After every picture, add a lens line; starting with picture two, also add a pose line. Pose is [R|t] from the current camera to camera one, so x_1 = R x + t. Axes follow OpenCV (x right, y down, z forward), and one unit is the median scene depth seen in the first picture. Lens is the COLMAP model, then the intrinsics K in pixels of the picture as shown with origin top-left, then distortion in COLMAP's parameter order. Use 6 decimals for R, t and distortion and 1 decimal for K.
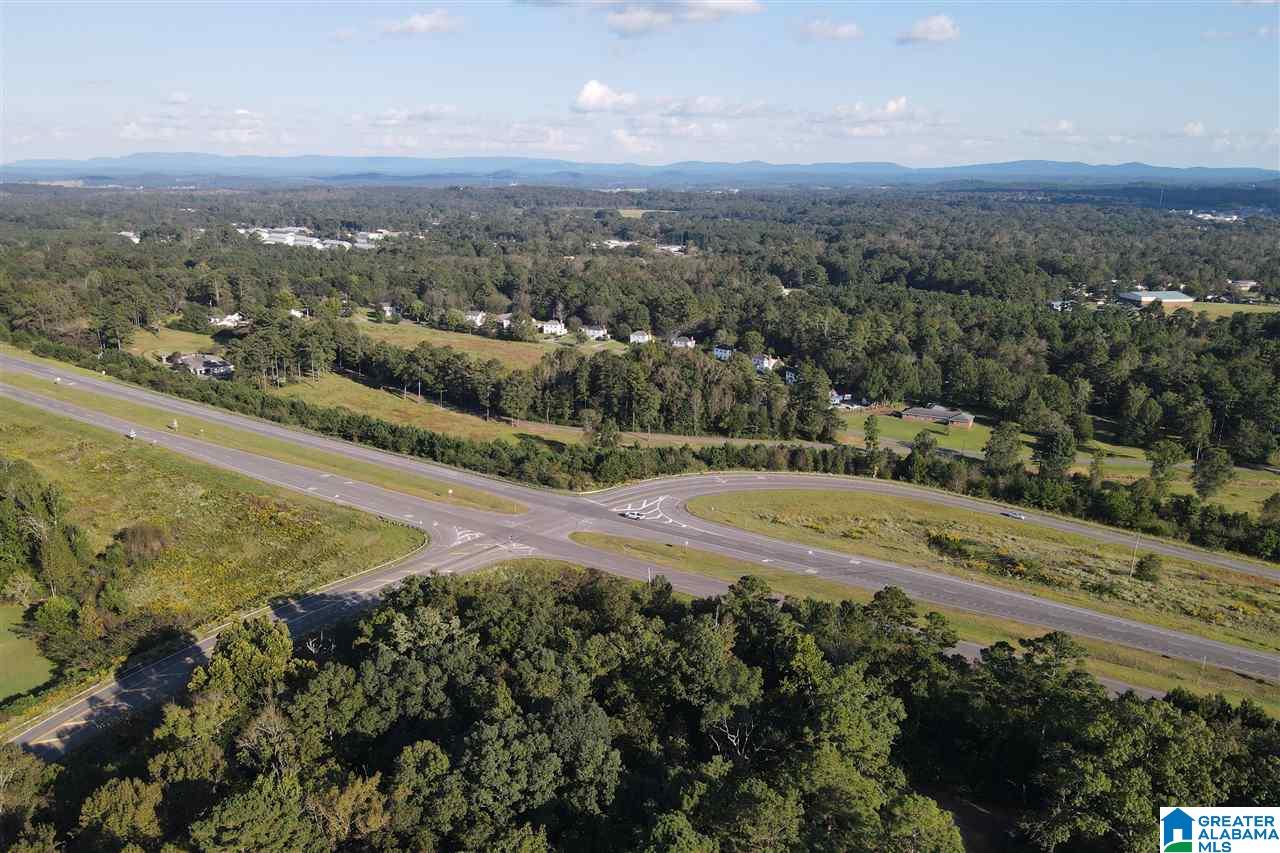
lens RADIAL K [[919.1, 0, 640.0], [0, 919.1, 426.5], [0, 0, 1]] dist [-0.013494, 0.047674]
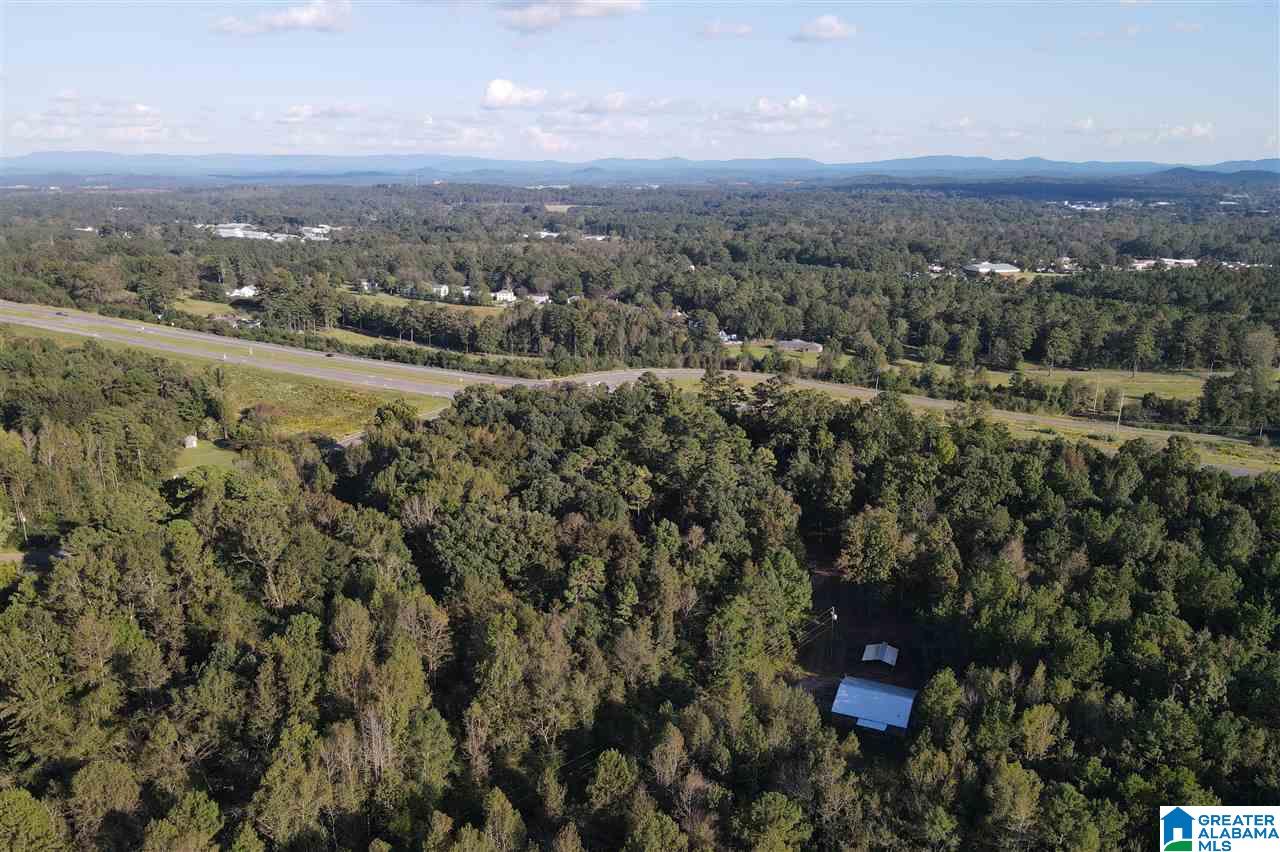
lens RADIAL K [[919.1, 0, 640.0], [0, 919.1, 426.0], [0, 0, 1]] dist [-0.013494, 0.047674]
pose [[0.996555, -0.028069, 0.078042, -0.013070], [0.027847, 0.999604, 0.003931, 0.062150], [-0.078121, -0.001745, 0.996942, -0.226532]]
